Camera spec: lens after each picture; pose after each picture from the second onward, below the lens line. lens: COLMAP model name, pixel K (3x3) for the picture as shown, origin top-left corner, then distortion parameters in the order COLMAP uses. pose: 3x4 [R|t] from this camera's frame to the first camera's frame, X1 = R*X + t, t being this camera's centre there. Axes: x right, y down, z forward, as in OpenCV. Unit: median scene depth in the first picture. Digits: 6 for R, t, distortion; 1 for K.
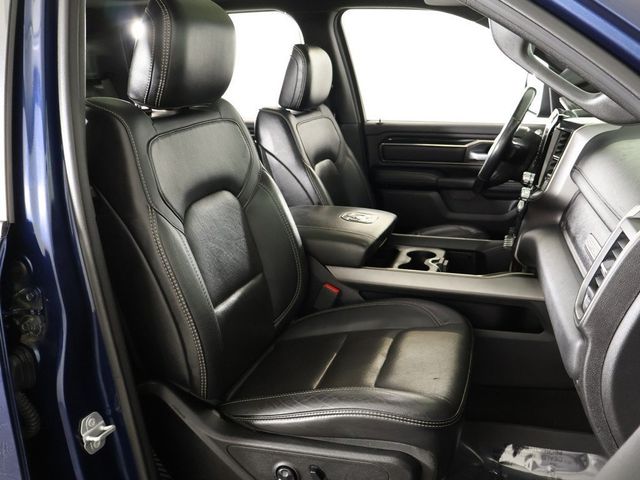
lens RADIAL K [[612.7, 0, 319.8], [0, 612.7, 241.9], [0, 0, 1]] dist [0.013526, 0.000000]
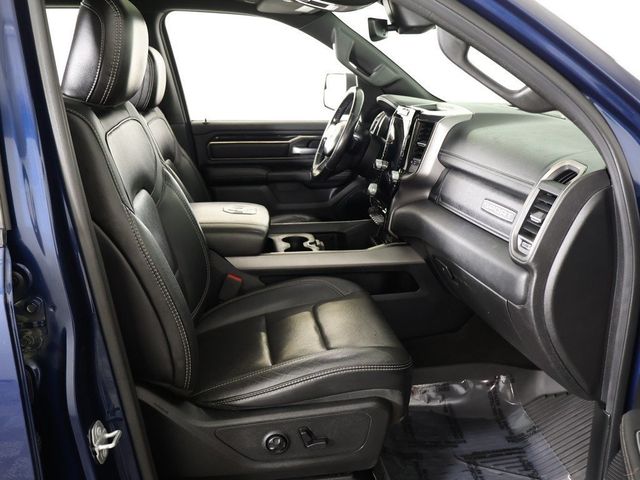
lens RADIAL K [[612.7, 0, 321.6], [0, 612.7, 240.9], [0, 0, 1]] dist [0.013526, 0.000000]
pose [[0.904661, -0.100546, 0.414100, -0.357666], [0.102901, 0.994552, 0.016683, 0.014054], [-0.413521, 0.027519, 0.910078, -0.025799]]
